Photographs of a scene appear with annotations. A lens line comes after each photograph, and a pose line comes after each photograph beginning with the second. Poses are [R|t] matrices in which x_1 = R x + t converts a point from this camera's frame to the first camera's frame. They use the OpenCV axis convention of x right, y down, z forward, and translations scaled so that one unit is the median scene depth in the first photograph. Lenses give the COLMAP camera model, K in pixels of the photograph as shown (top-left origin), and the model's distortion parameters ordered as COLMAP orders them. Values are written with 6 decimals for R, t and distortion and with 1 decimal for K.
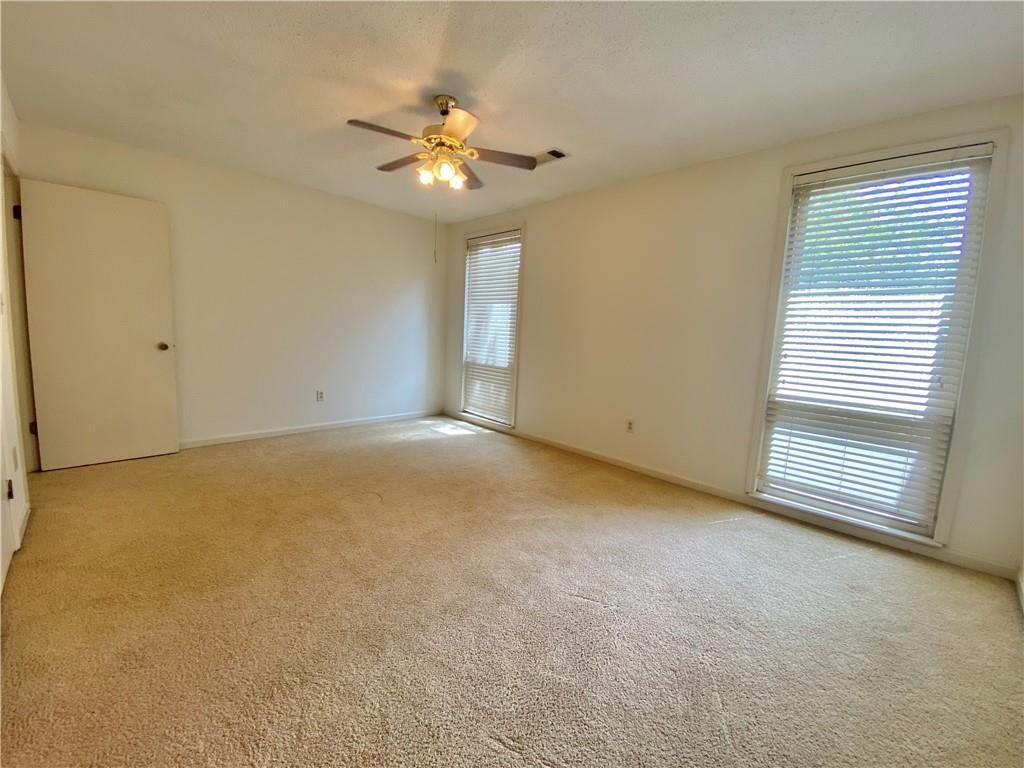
lens RADIAL K [[414.0, 0, 506.5], [0, 414.0, 382.4], [0, 0, 1]] dist [0.017305, -0.018147]
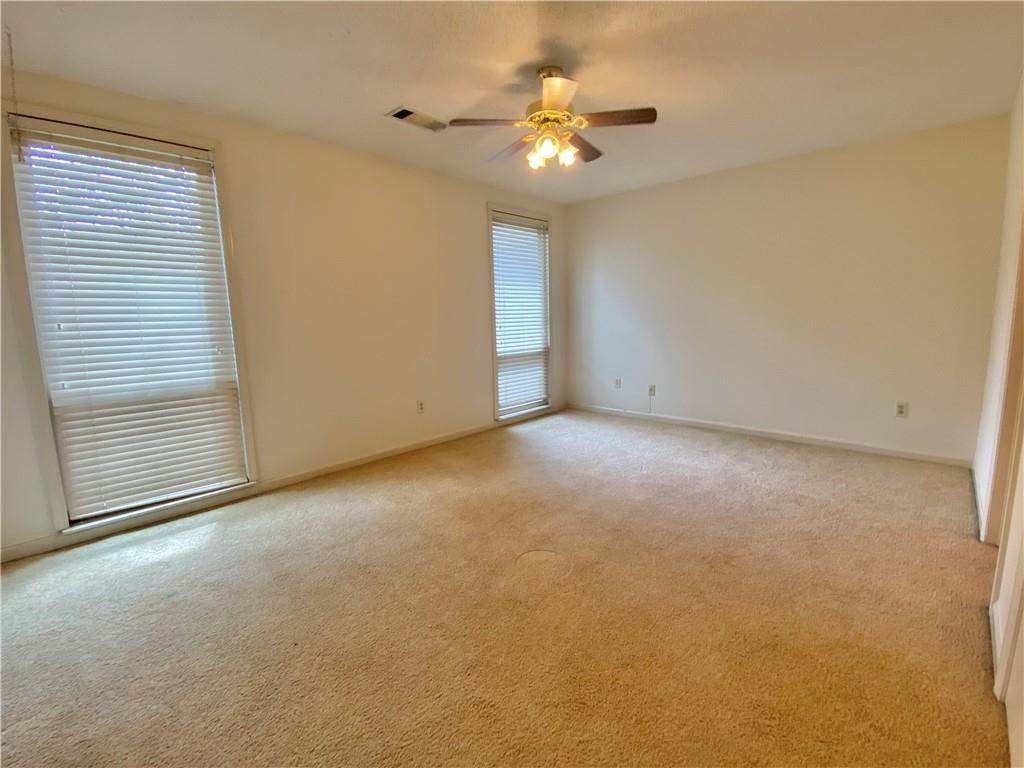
lens RADIAL K [[442.3, 0, 512.0], [0, 442.3, 384.0], [0, 0, 1]] dist [-0.041418, -0.000061]
pose [[-0.080634, -0.182671, 0.979862, -0.780839], [0.137404, 0.971640, 0.192445, -0.128297], [-0.987228, 0.150155, -0.053247, 0.822772]]
